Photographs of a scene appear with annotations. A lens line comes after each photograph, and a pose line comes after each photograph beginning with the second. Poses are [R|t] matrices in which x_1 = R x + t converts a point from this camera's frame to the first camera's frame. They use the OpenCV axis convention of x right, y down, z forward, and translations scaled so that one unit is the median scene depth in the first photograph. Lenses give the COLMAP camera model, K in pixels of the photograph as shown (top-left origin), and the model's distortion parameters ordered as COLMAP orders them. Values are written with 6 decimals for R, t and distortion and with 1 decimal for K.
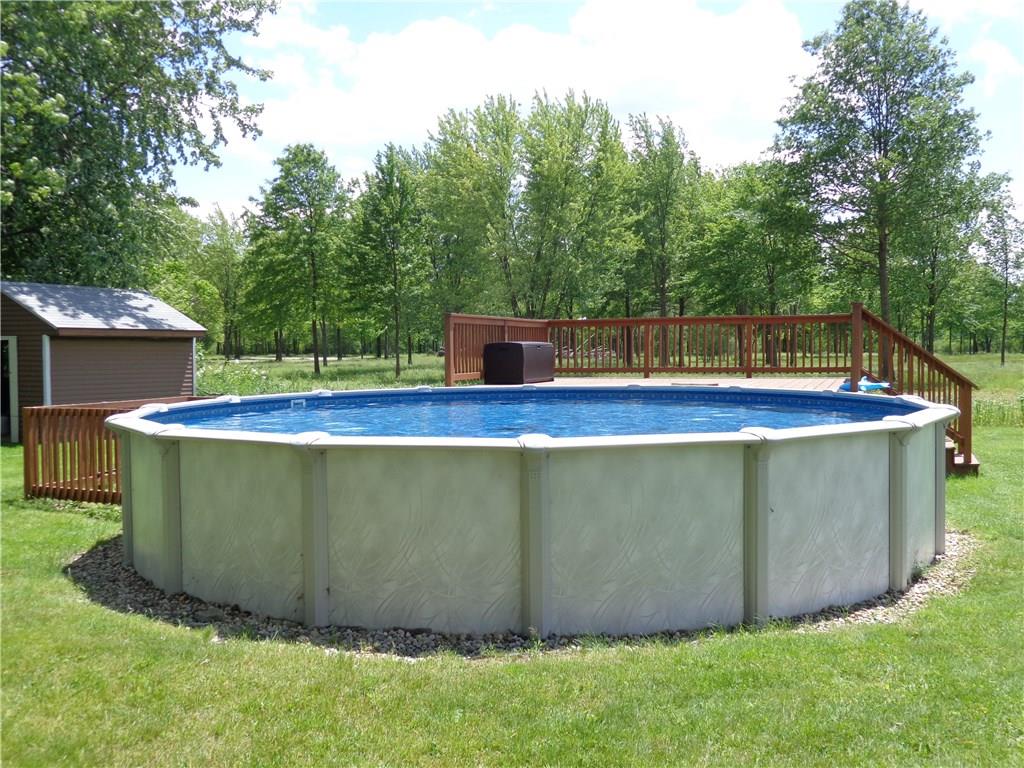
lens RADIAL K [[869.6, 0, 512.0], [0, 869.6, 384.0], [0, 0, 1]] dist [-0.031244, 0.003229]
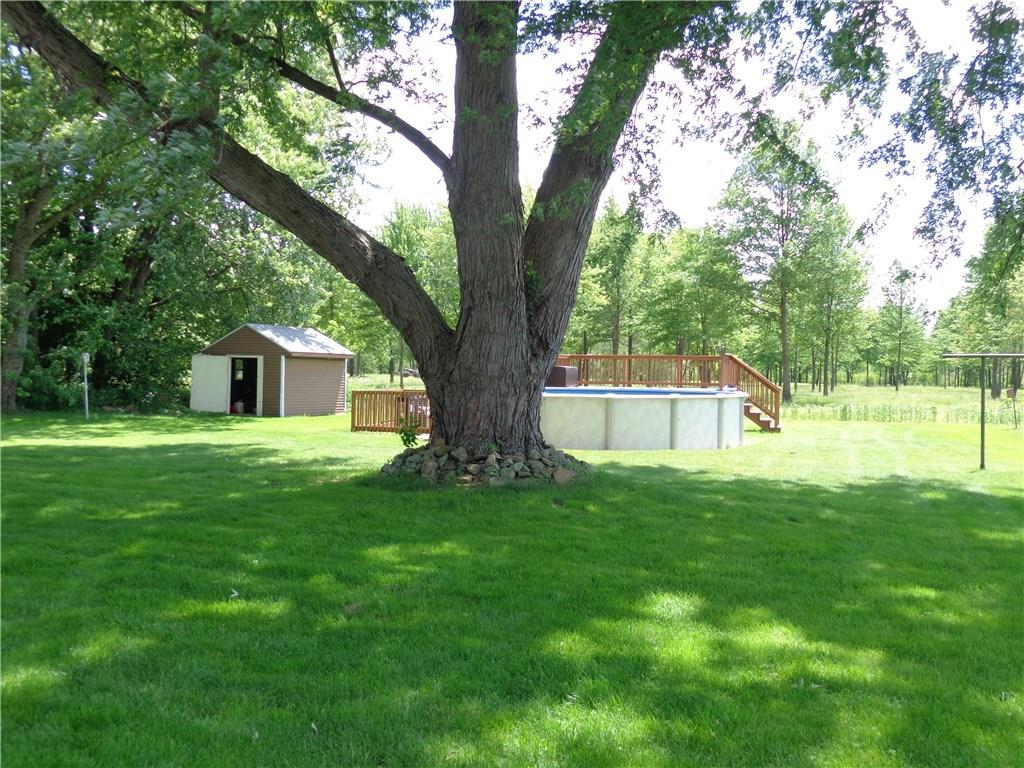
lens RADIAL K [[809.7, 0, 537.3], [0, 809.7, 385.7], [0, 0, 1]] dist [0.037986, 0.000715]
pose [[0.996463, 0.022369, 0.081002, -0.063076], [-0.020334, 0.999459, -0.025852, 0.014368], [-0.081537, 0.024114, 0.996379, -0.265431]]
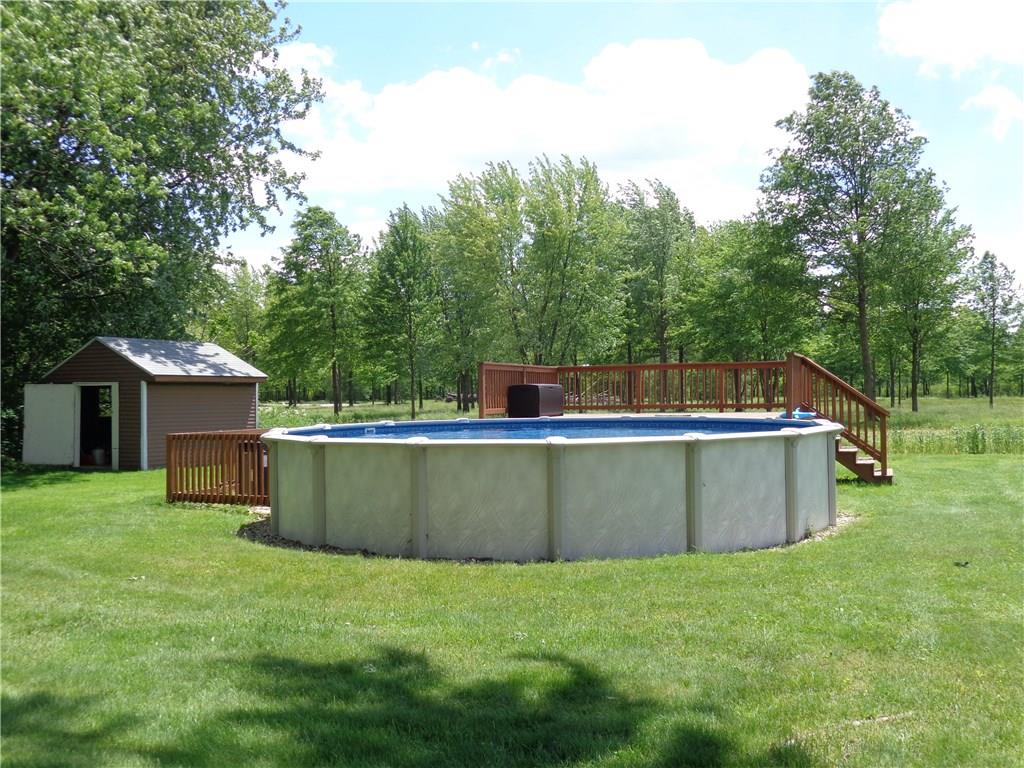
lens RADIAL K [[869.6, 0, 512.0], [0, 869.6, 384.0], [0, 0, 1]] dist [-0.031244, 0.003229]
pose [[0.999981, -0.005517, -0.002656, -0.006667], [0.005365, 0.998530, -0.053935, 0.006045], [0.002950, 0.053920, 0.998541, -0.082306]]
